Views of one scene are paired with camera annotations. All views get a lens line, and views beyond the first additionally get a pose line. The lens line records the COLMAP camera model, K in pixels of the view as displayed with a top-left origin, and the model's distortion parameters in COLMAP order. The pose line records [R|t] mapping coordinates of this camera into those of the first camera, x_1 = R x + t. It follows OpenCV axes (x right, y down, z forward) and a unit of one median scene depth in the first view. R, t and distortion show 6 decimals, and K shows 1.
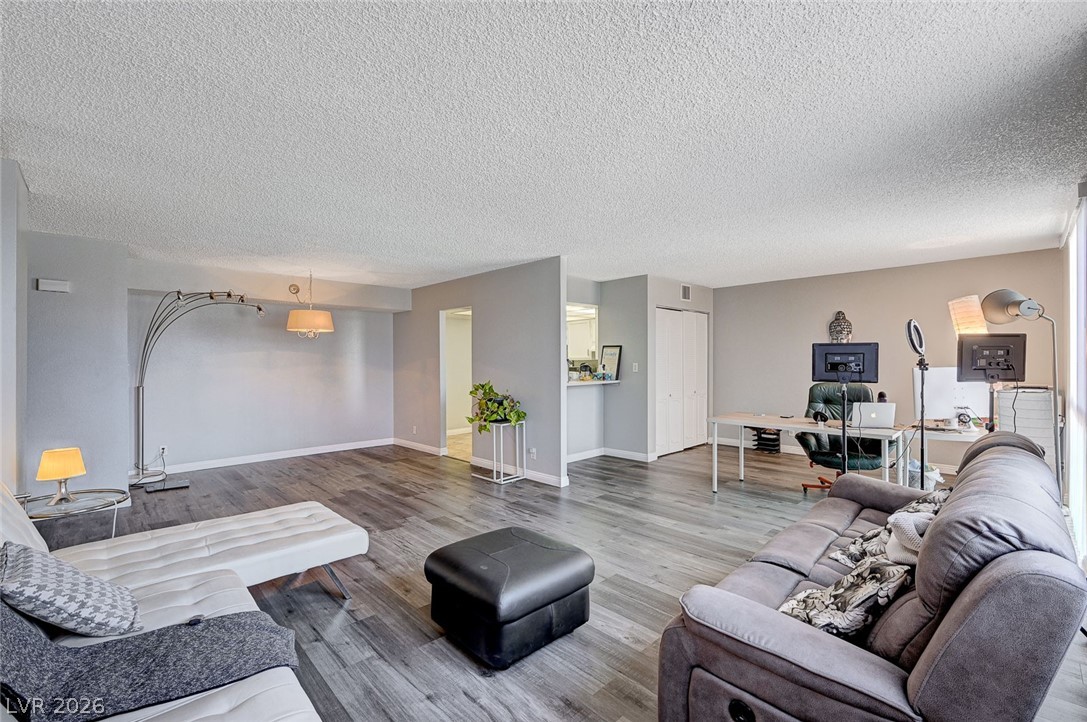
lens RADIAL K [[465.6, 0, 549.9], [0, 465.6, 364.6], [0, 0, 1]] dist [-0.001968, -0.000112]
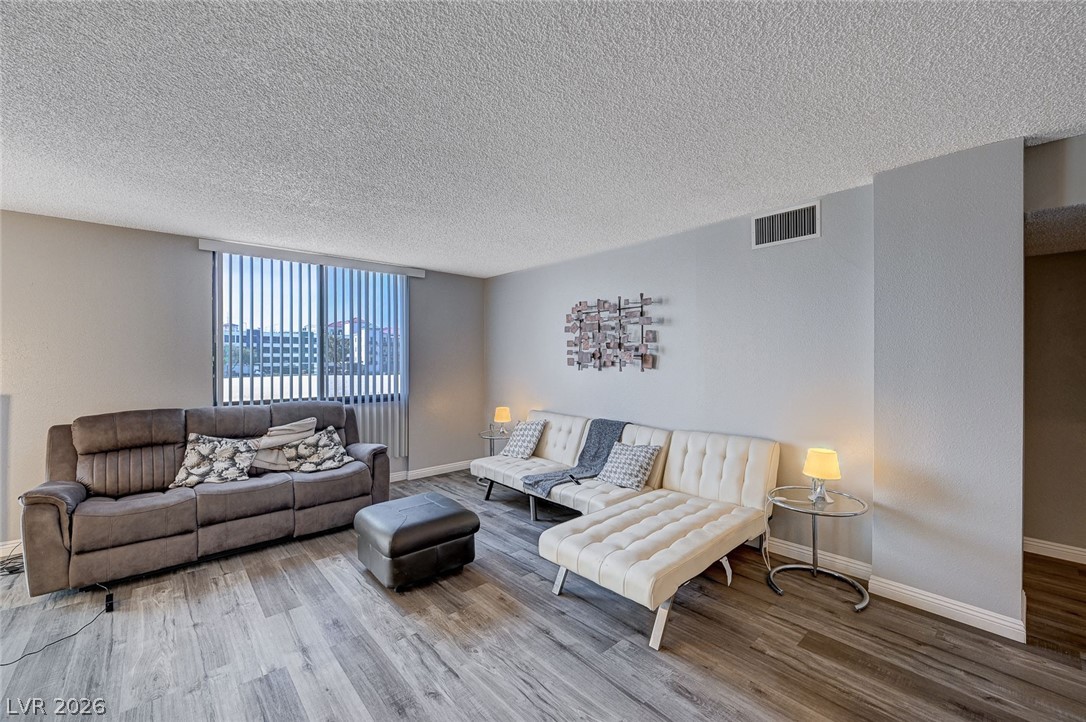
lens RADIAL K [[439.4, 0, 548.6], [0, 439.4, 358.1], [0, 0, 1]] dist [-0.010660, 0.000413]
pose [[-0.999043, 0.003235, 0.043608, -0.236217], [0.003456, 0.999982, 0.005003, -0.017207], [-0.043591, 0.005149, -0.999036, 1.014758]]
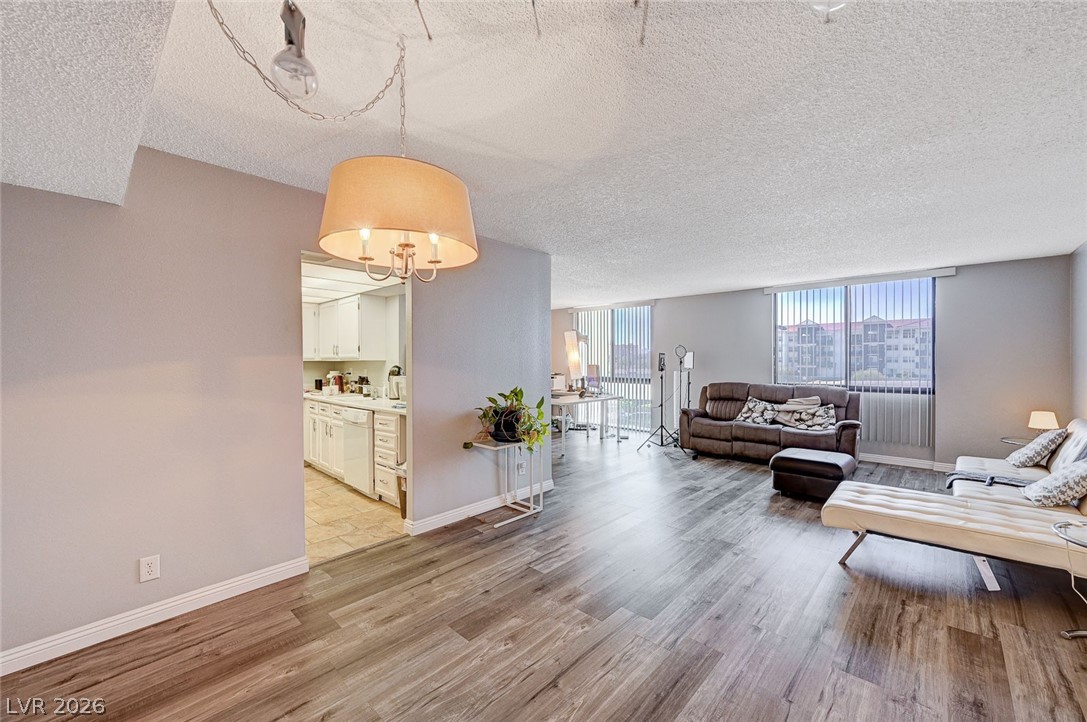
lens RADIAL K [[428.3, 0, 548.5], [0, 428.3, 365.0], [0, 0, 1]] dist [0.000973, 0.000224]
pose [[-0.048752, -0.006994, 0.998786, -0.844986], [0.011131, 0.999910, 0.007545, -0.005934], [-0.998749, 0.011485, -0.048670, 1.003054]]
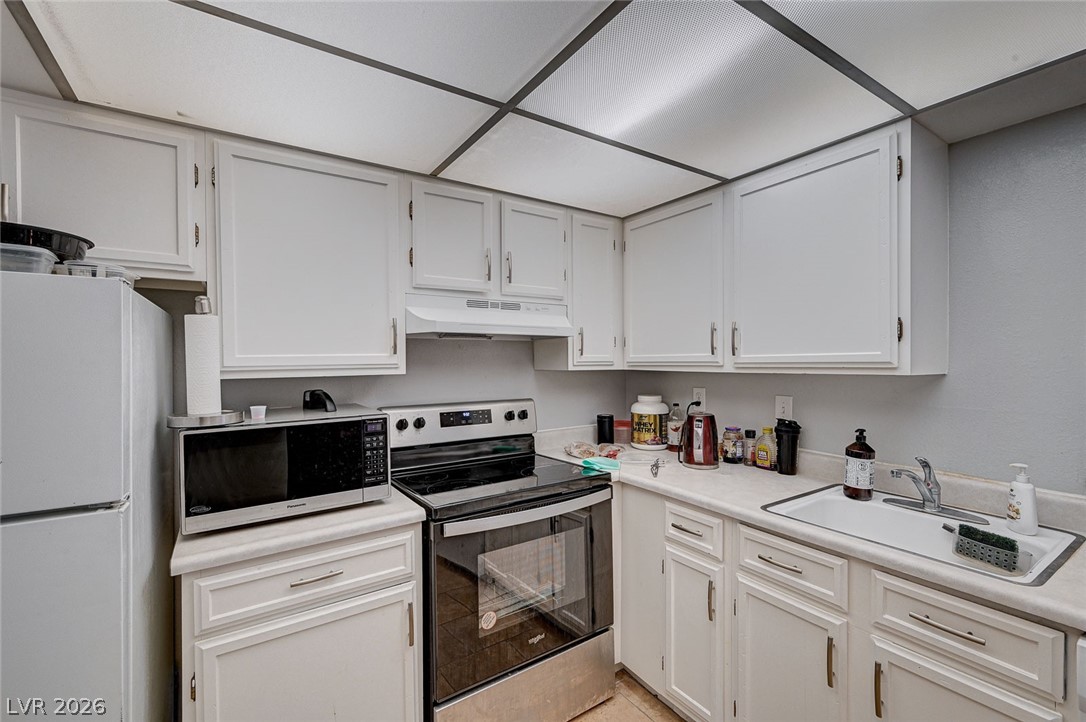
lens RADIAL K [[473.0, 0, 546.9], [0, 473.0, 361.7], [0, 0, 1]] dist [0.003102, 0.000599]
pose [[0.183091, -0.002980, 0.983091, -0.174125], [0.008709, 0.999961, 0.001409, -0.024176], [-0.983057, 0.008304, 0.183110, 1.533952]]
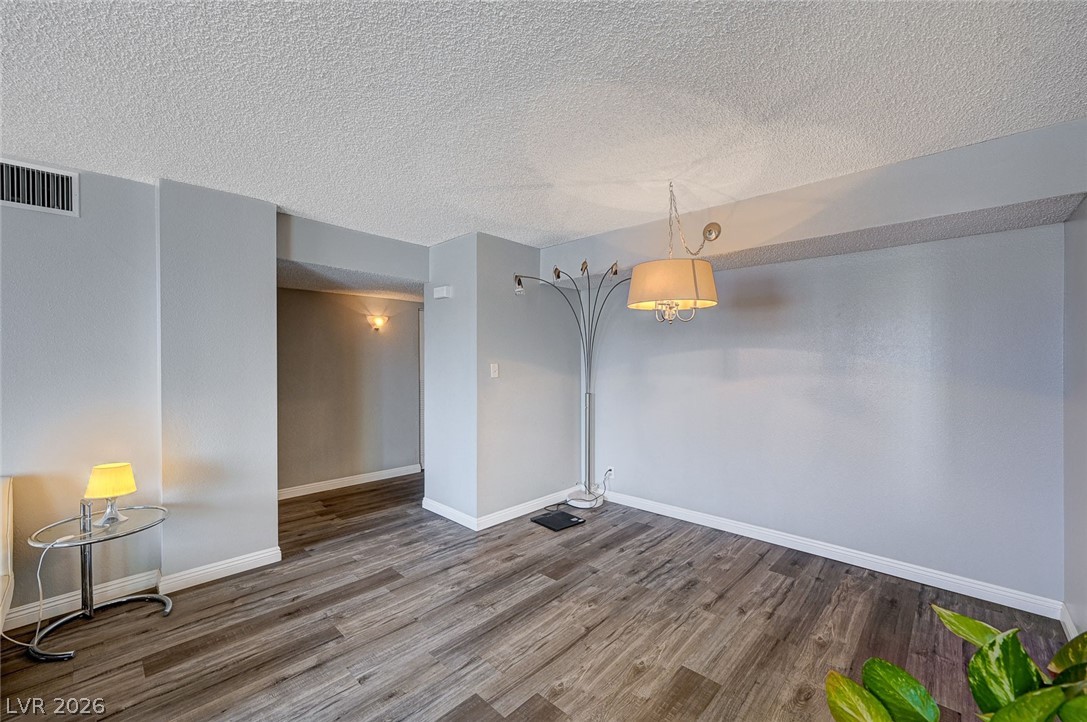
lens RADIAL K [[437.4, 0, 547.9], [0, 437.4, 363.1], [0, 0, 1]] dist [0.002172, 0.000504]
pose [[0.041903, 0.009813, -0.999074, -0.064503], [-0.003980, 0.999945, 0.009654, -0.018216], [0.999114, 0.003572, 0.041940, 0.924239]]
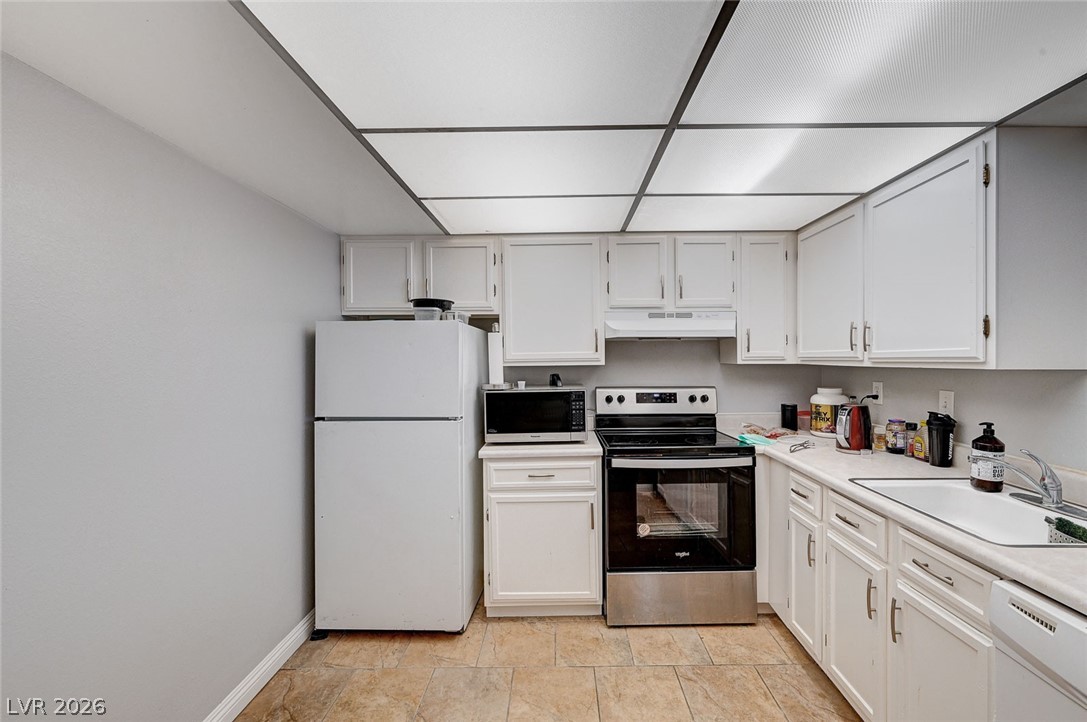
lens RADIAL K [[465.5, 0, 558.8], [0, 465.5, 359.3], [0, 0, 1]] dist [-0.002999, -0.000605]
pose [[0.705562, -0.005702, 0.708625, -0.258860], [0.007063, 0.999975, 0.001013, -0.022610], [-0.708613, 0.004291, 0.705585, 1.365406]]
